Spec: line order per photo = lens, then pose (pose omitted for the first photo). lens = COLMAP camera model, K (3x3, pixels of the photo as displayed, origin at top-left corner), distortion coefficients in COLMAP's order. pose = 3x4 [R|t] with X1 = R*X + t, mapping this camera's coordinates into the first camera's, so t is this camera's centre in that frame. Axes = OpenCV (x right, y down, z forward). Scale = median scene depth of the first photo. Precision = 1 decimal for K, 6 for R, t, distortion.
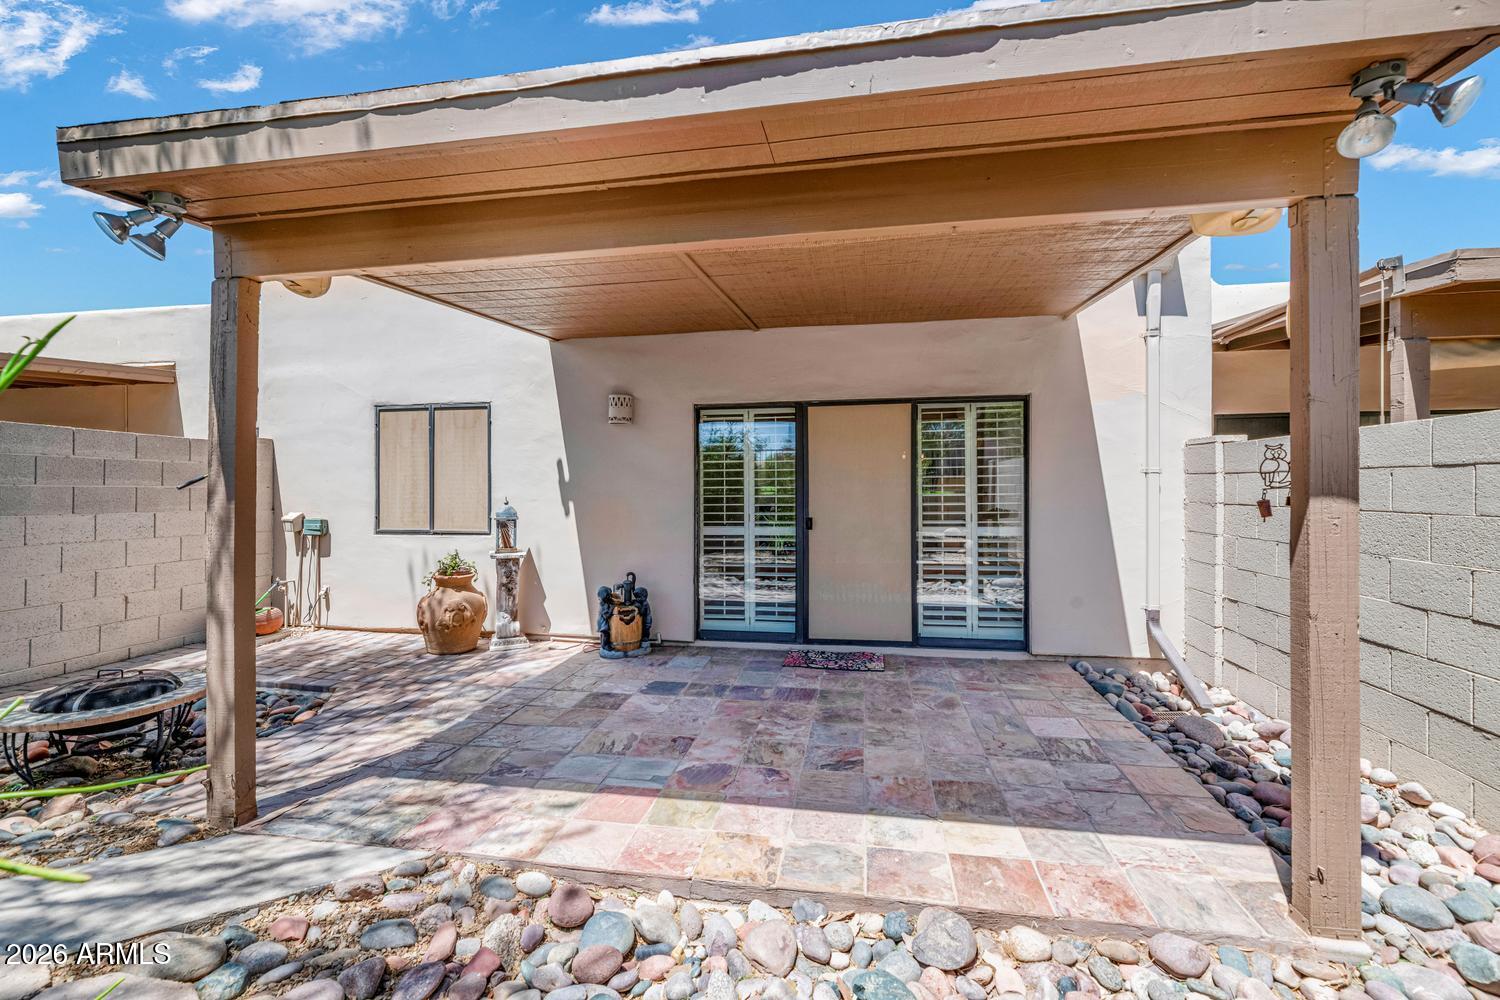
lens RADIAL K [[625.8, 0, 767.7], [0, 625.8, 502.8], [0, 0, 1]] dist [-0.000485, 0.000060]
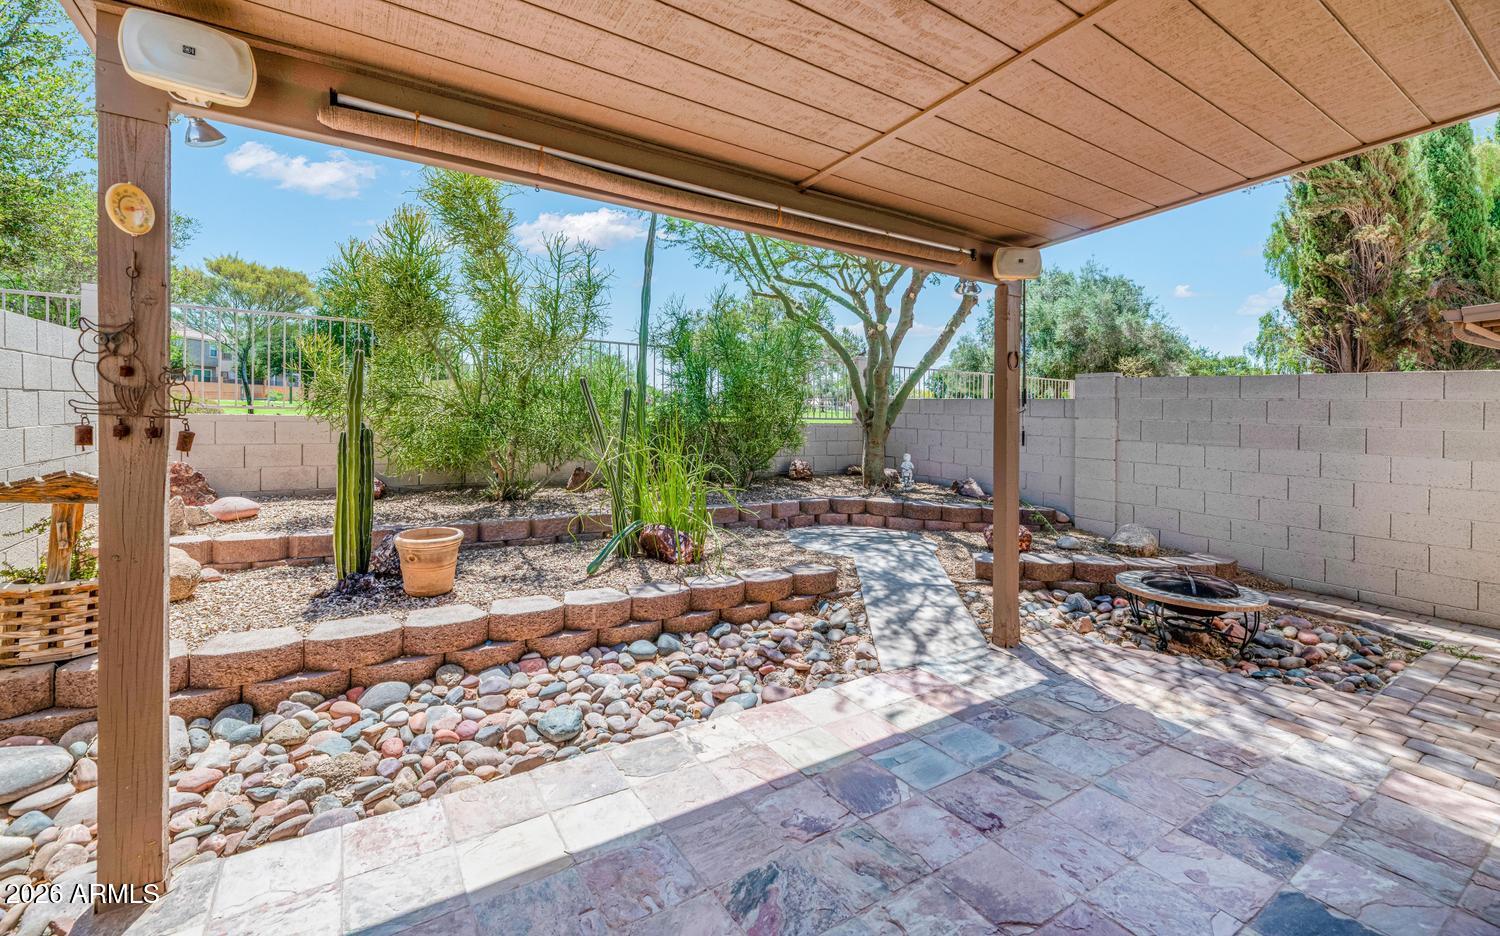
lens RADIAL K [[612.3, 0, 741.7], [0, 612.3, 411.1], [0, 0, 1]] dist [0.002925, 0.000086]
pose [[-0.745659, -0.015834, -0.666139, 0.393110], [-0.035500, 0.999242, 0.015987, -0.034686], [0.665381, 0.035569, -0.745656, 1.060767]]
